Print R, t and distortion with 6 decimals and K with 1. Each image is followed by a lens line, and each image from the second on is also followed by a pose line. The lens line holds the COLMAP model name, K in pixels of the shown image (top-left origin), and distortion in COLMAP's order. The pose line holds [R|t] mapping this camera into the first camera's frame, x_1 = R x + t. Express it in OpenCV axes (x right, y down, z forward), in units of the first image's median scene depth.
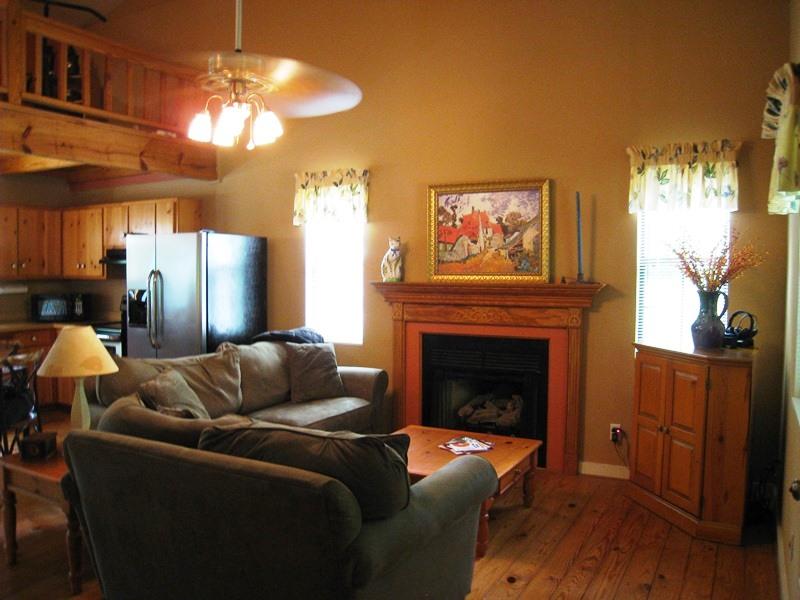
lens RADIAL K [[650.9, 0, 400.0], [0, 650.9, 300.0], [0, 0, 1]] dist [-0.124990, 0.002525]
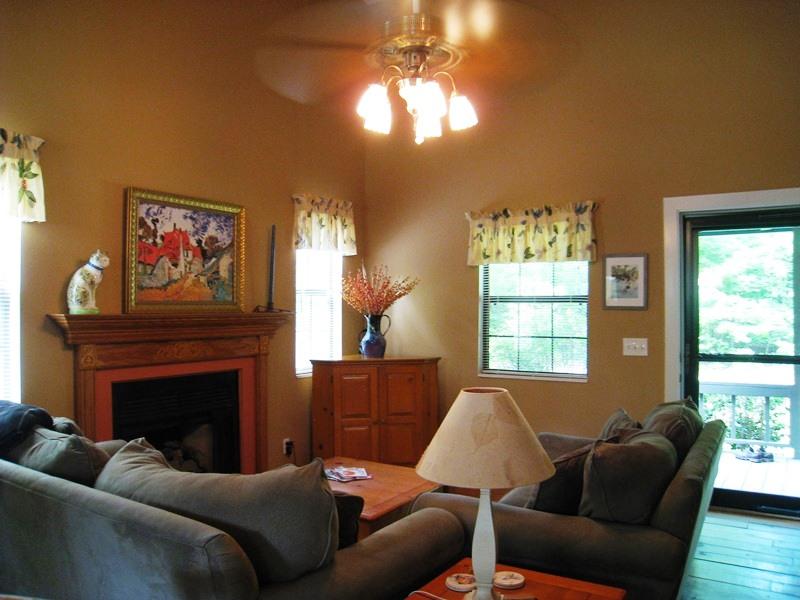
lens RADIAL K [[650.9, 0, 400.0], [0, 650.9, 300.0], [0, 0, 1]] dist [-0.124990, 0.002525]
pose [[0.077008, 0.008993, 0.996990, -0.697084], [0.048792, 0.998727, -0.012777, -0.019448], [-0.995836, 0.049629, 0.076471, 0.650961]]
